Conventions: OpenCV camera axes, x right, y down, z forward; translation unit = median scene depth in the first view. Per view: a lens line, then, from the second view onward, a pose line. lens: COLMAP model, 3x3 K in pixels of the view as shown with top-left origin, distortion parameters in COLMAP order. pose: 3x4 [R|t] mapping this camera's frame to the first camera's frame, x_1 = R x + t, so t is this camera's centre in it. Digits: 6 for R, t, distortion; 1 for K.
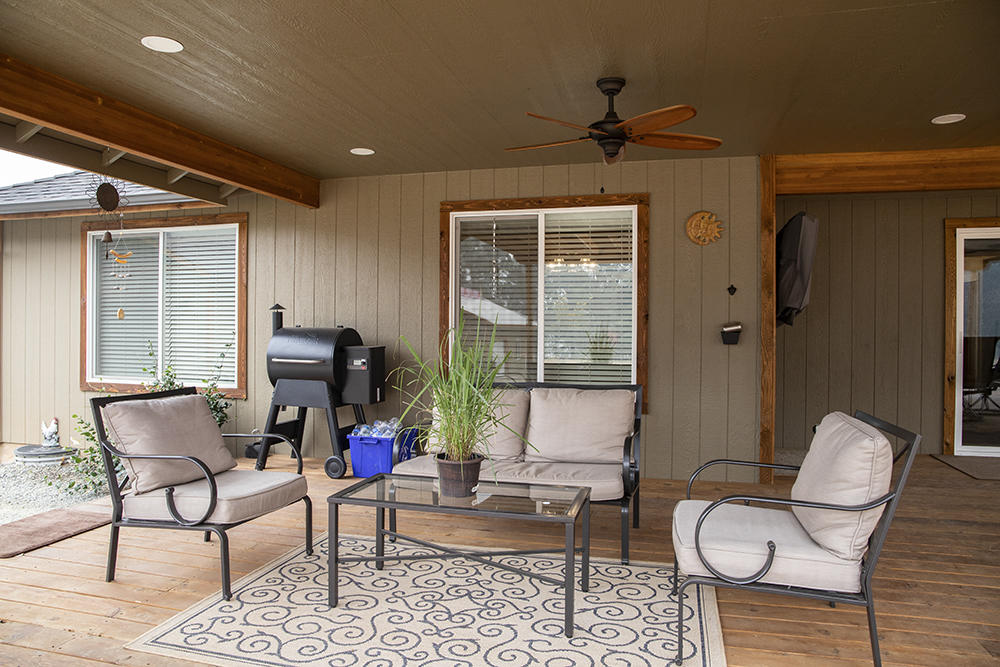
lens RADIAL K [[668.6, 0, 500.1], [0, 668.6, 330.3], [0, 0, 1]] dist [-0.083333, 0.031384]
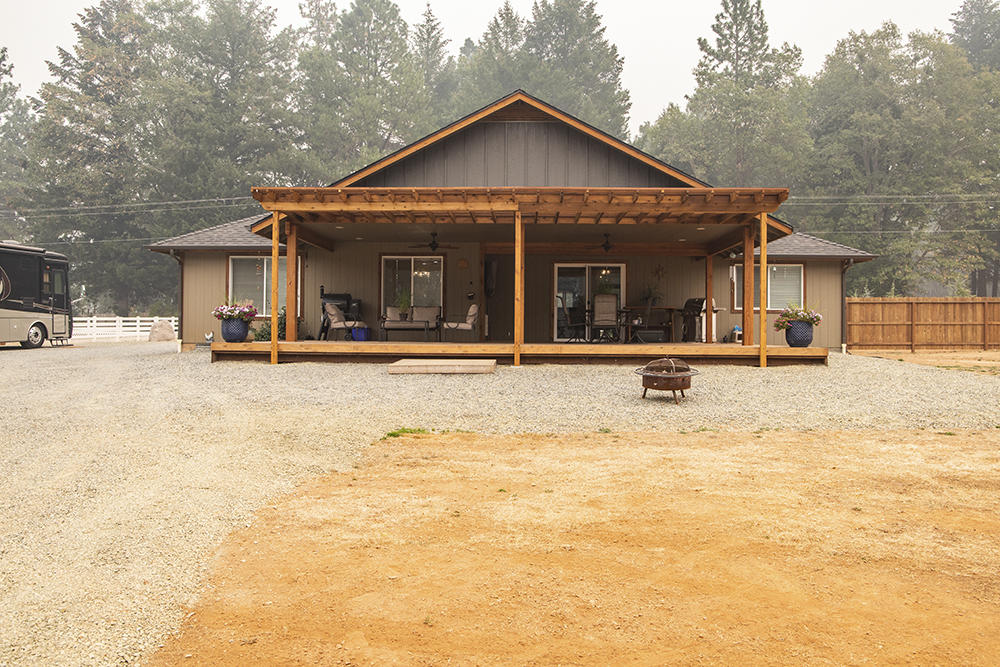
lens RADIAL K [[813.5, 0, 500.4], [0, 813.5, 333.7], [0, 0, 1]] dist [-0.041315, 0.046629]
pose [[0.973608, 0.001759, 0.228220, -0.404936], [0.000353, 0.999957, -0.009214, 0.214635], [-0.228227, 0.009051, 0.973566, -2.786038]]
